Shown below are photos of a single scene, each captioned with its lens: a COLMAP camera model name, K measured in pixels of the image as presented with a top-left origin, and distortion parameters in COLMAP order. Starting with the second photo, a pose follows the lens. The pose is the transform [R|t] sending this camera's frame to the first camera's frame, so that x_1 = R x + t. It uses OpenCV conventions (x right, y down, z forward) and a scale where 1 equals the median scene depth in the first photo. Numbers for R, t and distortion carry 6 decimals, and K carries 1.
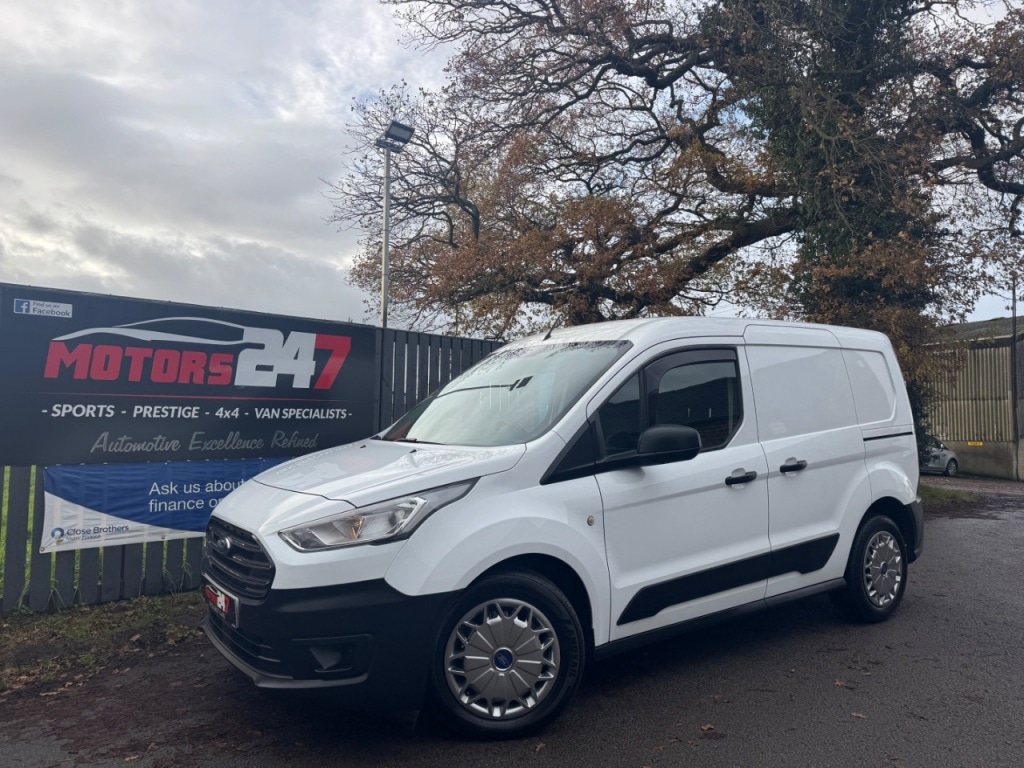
lens RADIAL K [[699.4, 0, 510.8], [0, 699.4, 382.5], [0, 0, 1]] dist [0.036308, -0.036392]
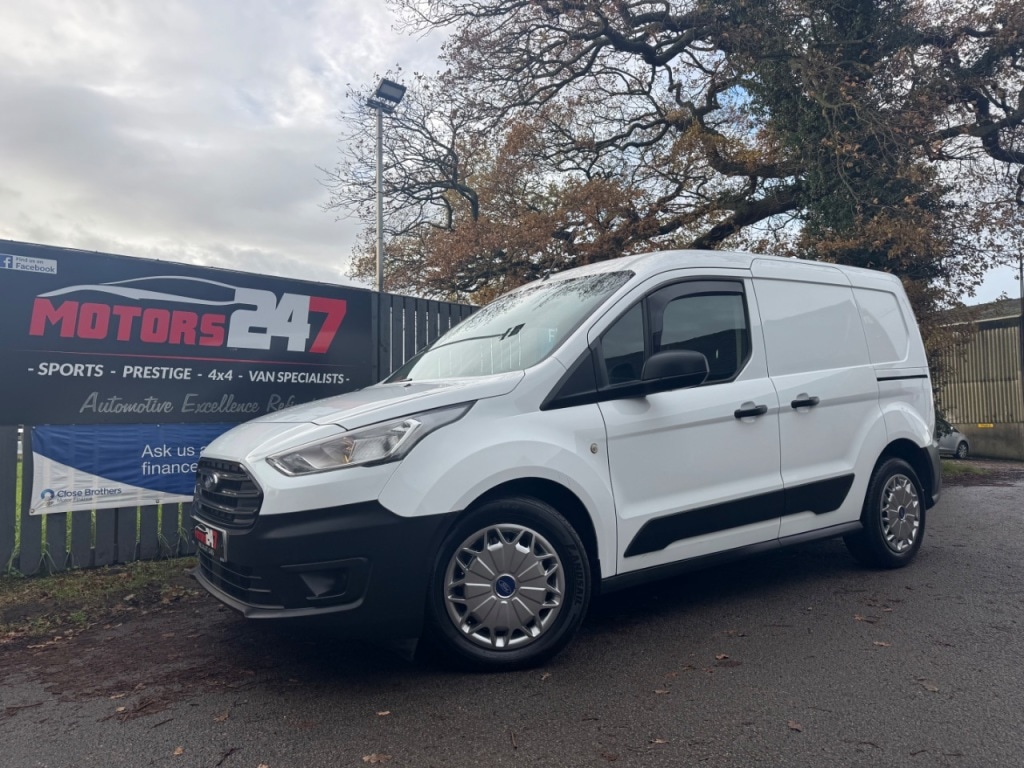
lens RADIAL K [[700.7, 0, 510.2], [0, 700.7, 384.3], [0, 0, 1]] dist [0.035344, -0.036046]
pose [[0.999671, -0.024468, -0.007656, 0.006055], [0.024490, 0.999696, 0.002878, 0.071148], [0.007583, -0.003065, 0.999967, 0.030091]]
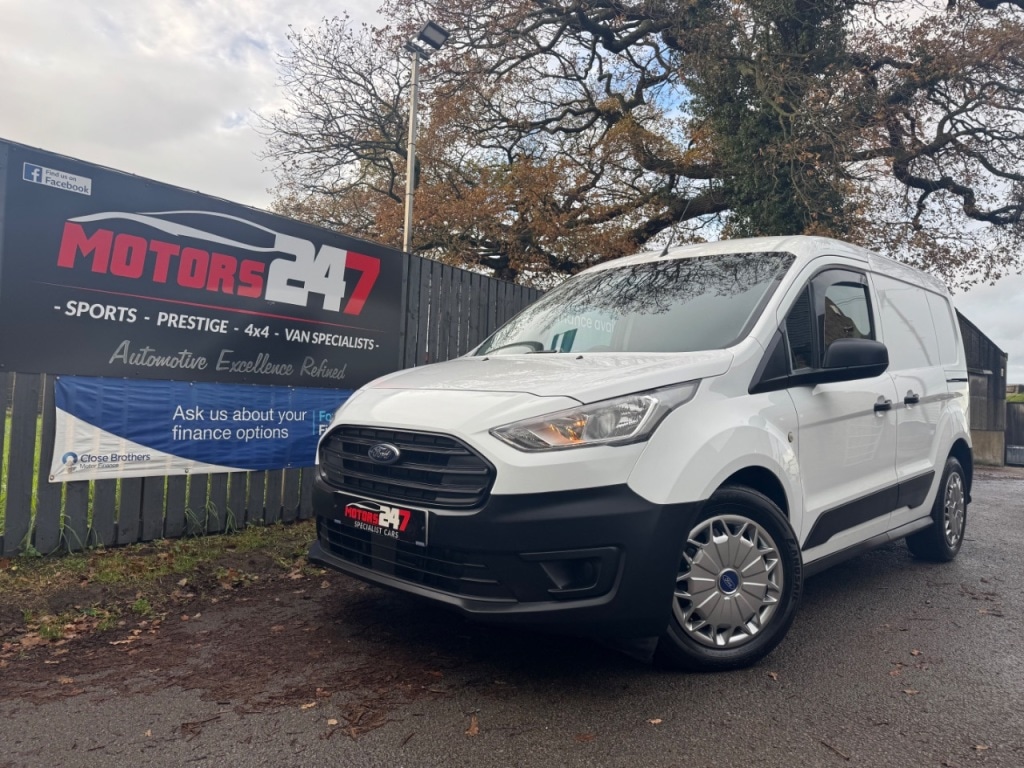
lens RADIAL K [[702.0, 0, 512.0], [0, 702.0, 384.0], [0, 0, 1]] dist [0.032770, -0.034185]
pose [[0.985442, 0.034472, 0.166482, -0.267300], [-0.039903, 0.998771, 0.029389, 0.079520], [-0.165264, -0.035604, 0.985606, 0.108878]]
